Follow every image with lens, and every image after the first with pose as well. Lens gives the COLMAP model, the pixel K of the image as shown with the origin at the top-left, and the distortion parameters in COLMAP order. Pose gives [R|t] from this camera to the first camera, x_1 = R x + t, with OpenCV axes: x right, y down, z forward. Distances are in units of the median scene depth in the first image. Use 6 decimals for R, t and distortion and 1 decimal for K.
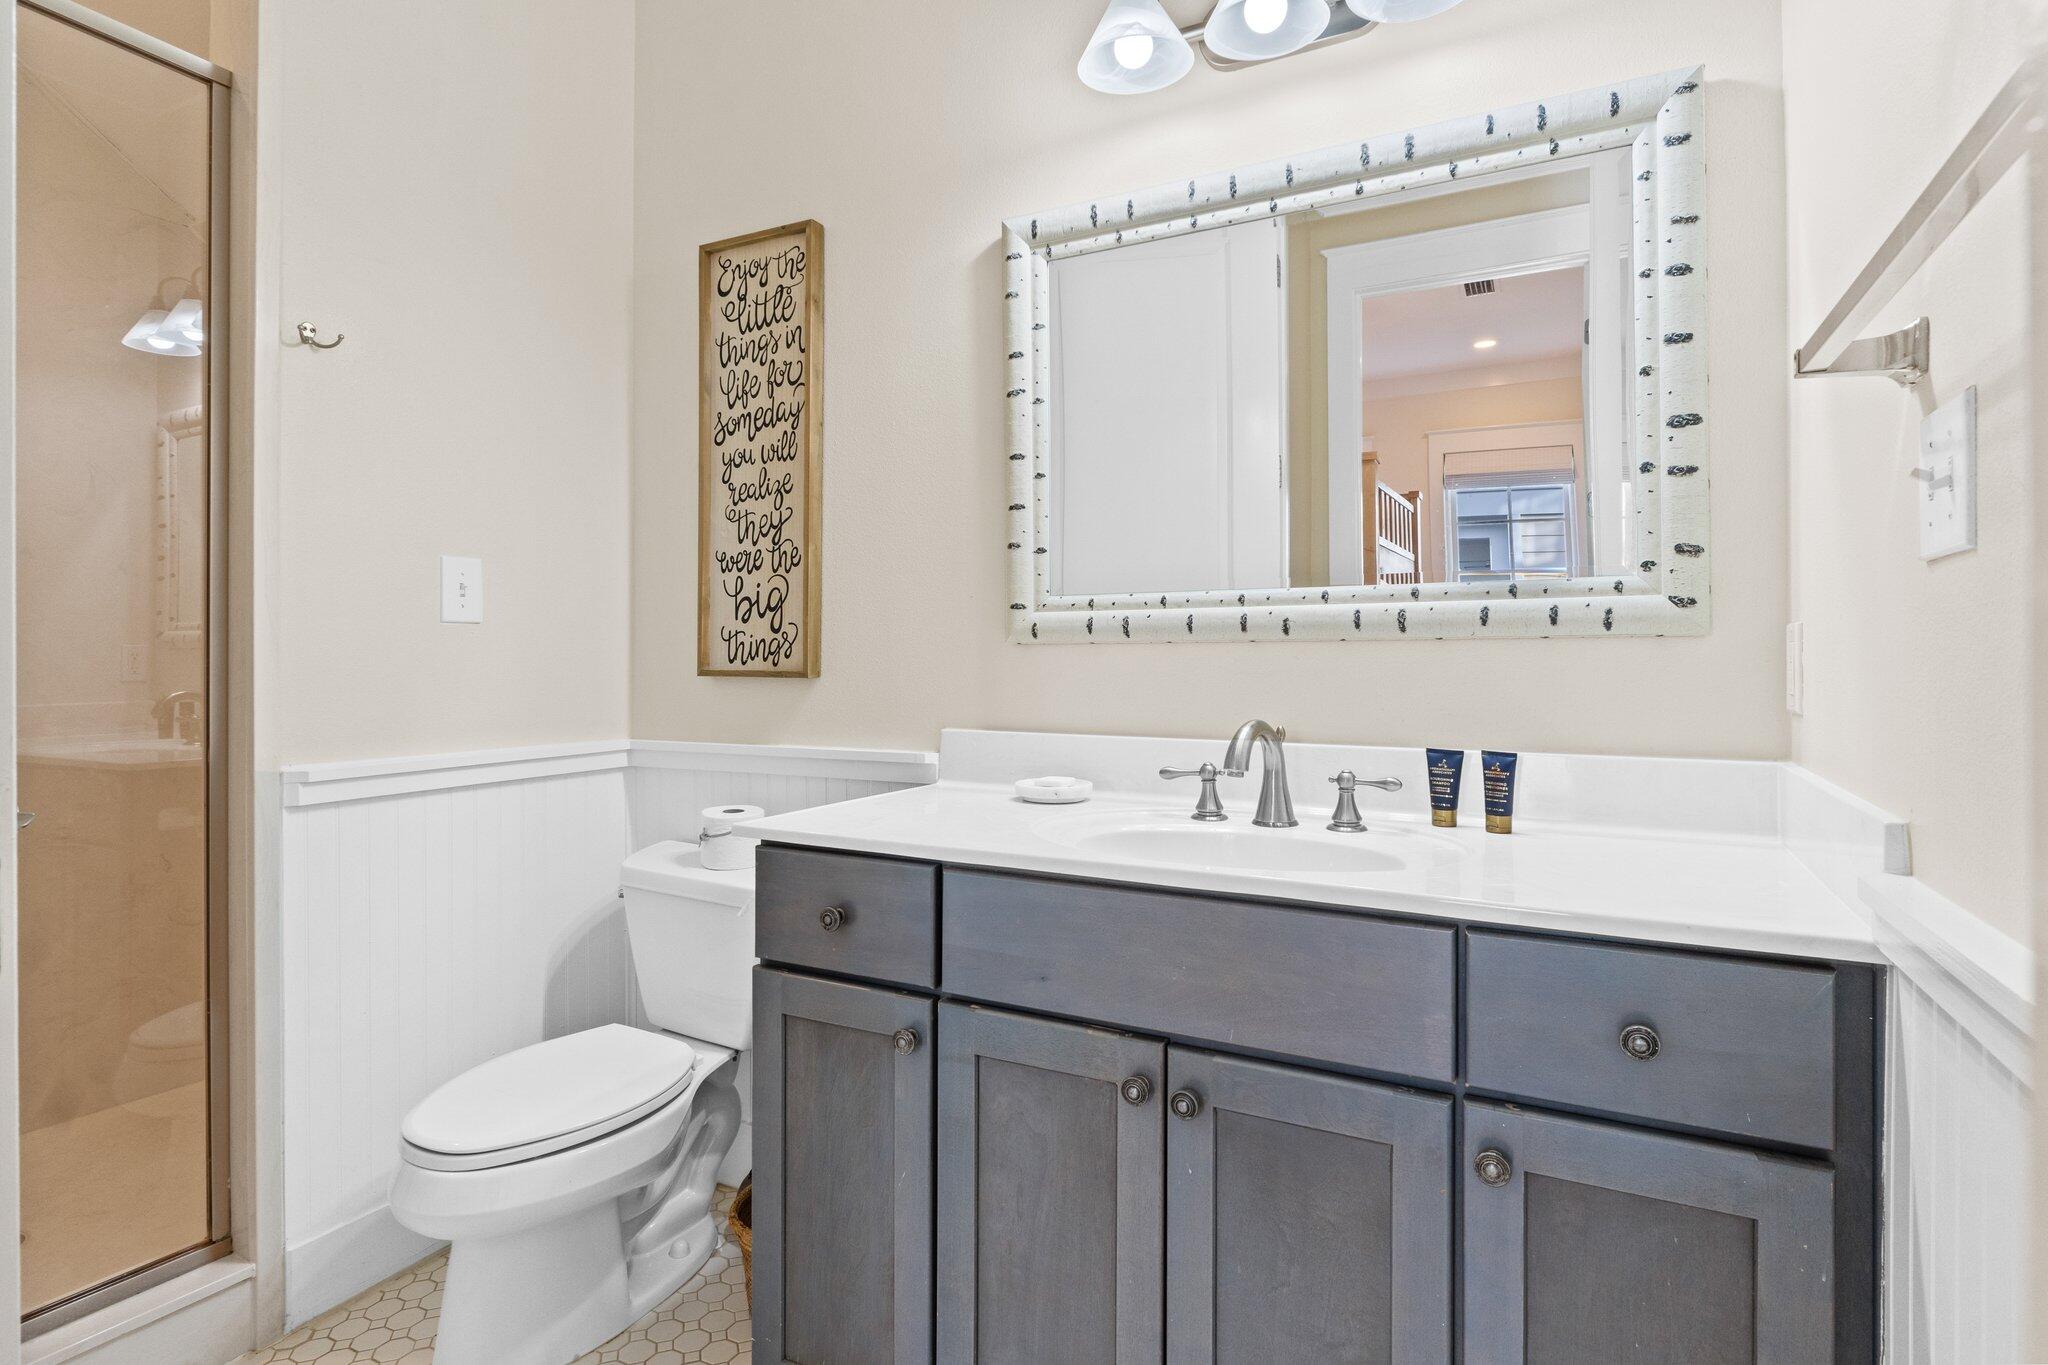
lens RADIAL K [[1050.4, 0, 1015.8], [0, 1050.4, 669.3], [0, 0, 1]] dist [0.004220, 0.000361]
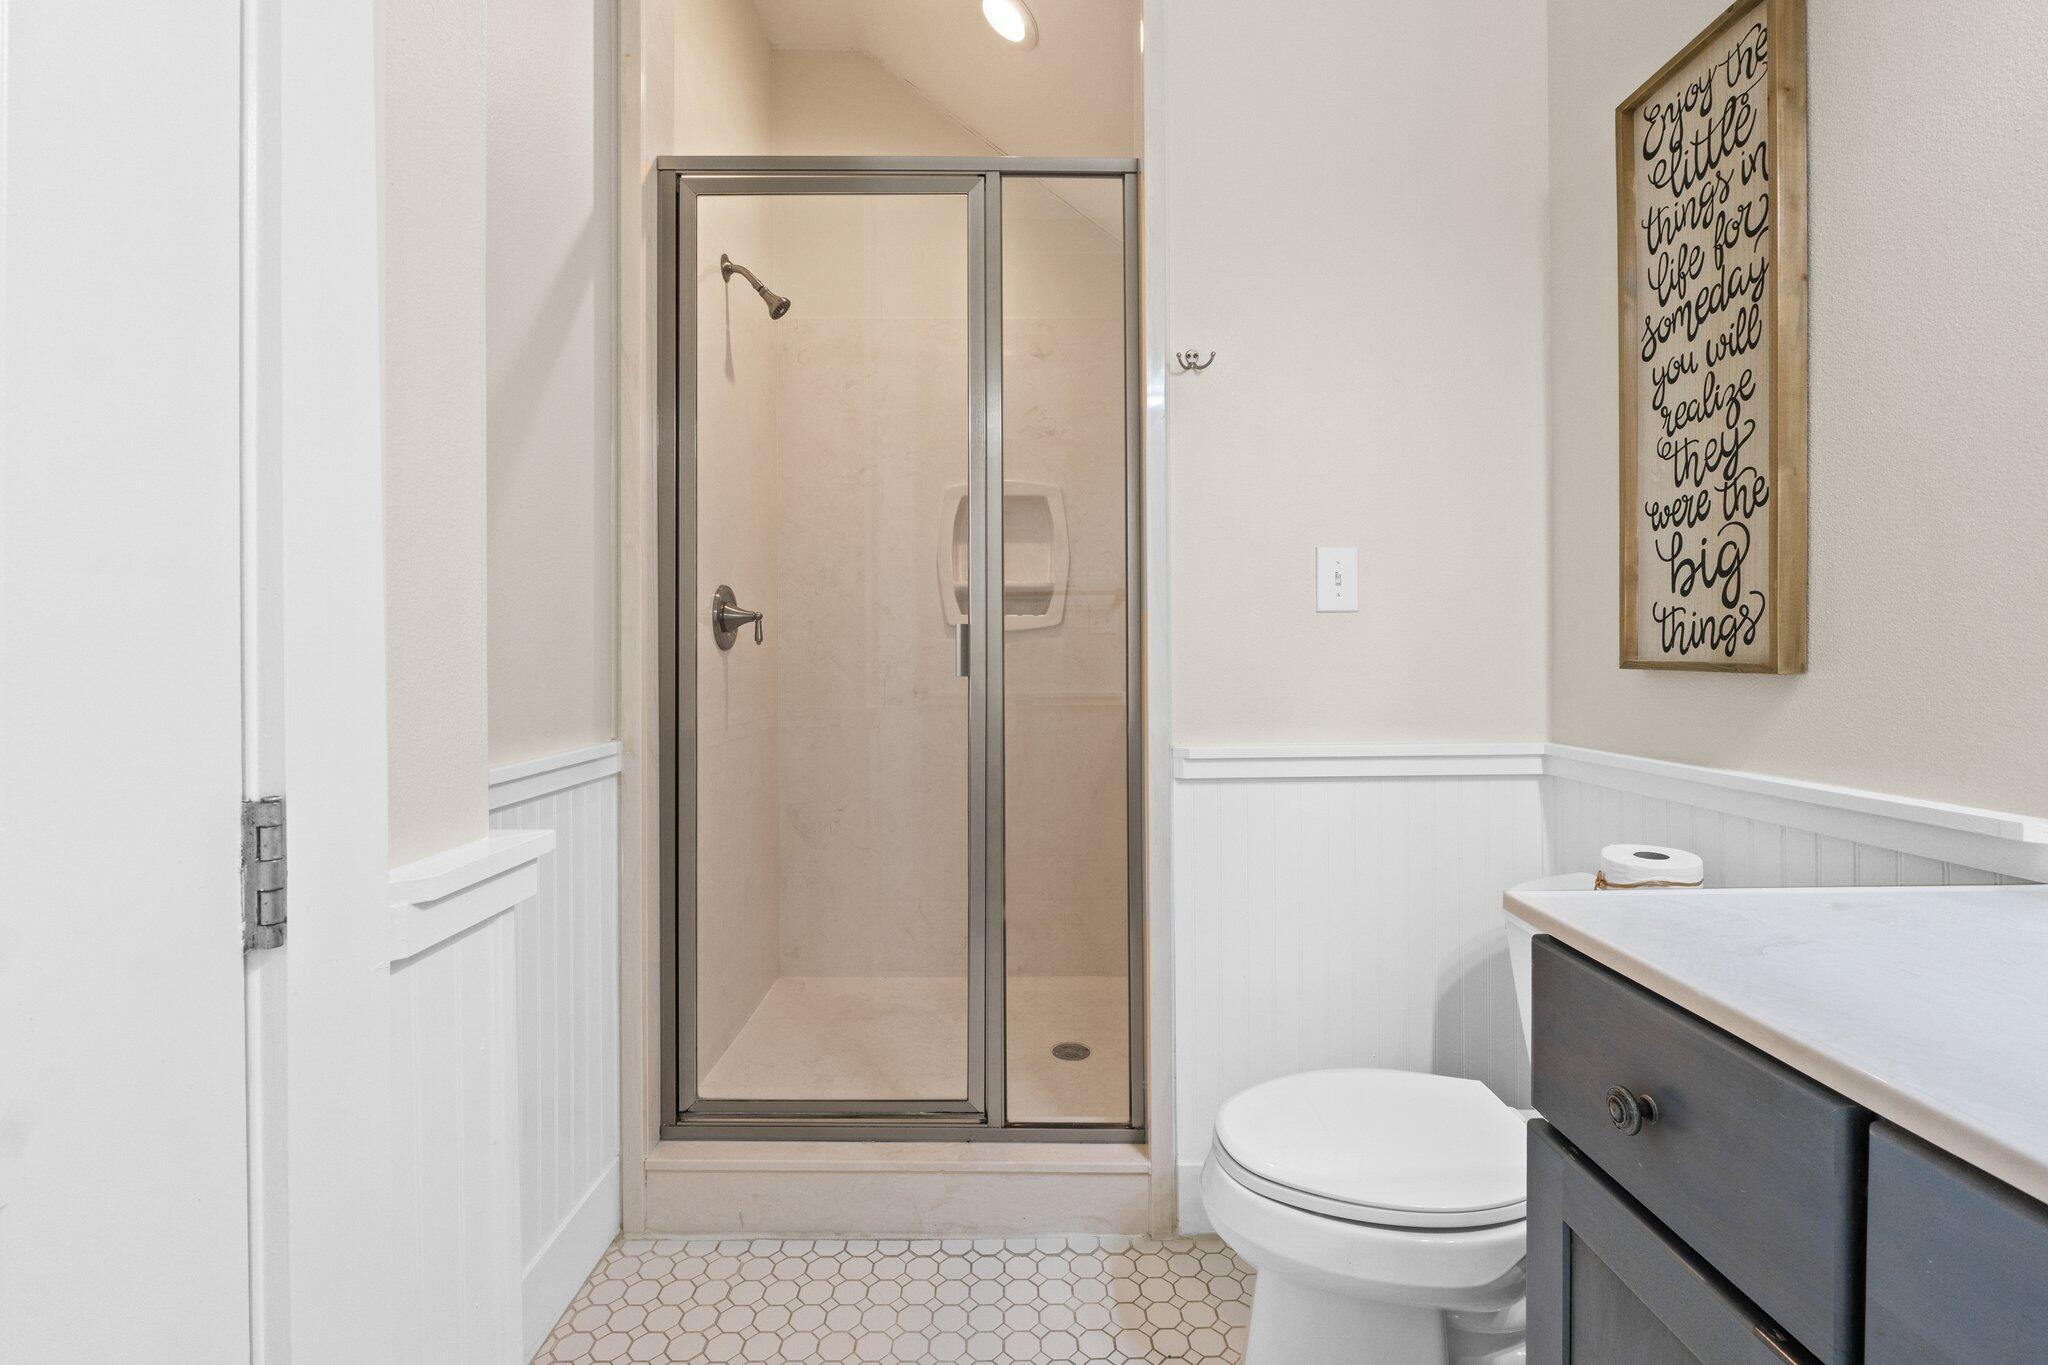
lens RADIAL K [[861.9, 0, 1045.8], [0, 861.9, 655.5], [0, 0, 1]] dist [-0.009430, 0.000108]
pose [[0.478606, 0.001133, -0.878029, 0.049290], [-0.003767, 0.999993, -0.000763, -0.001232], [0.878022, 0.003673, 0.478607, 0.340705]]
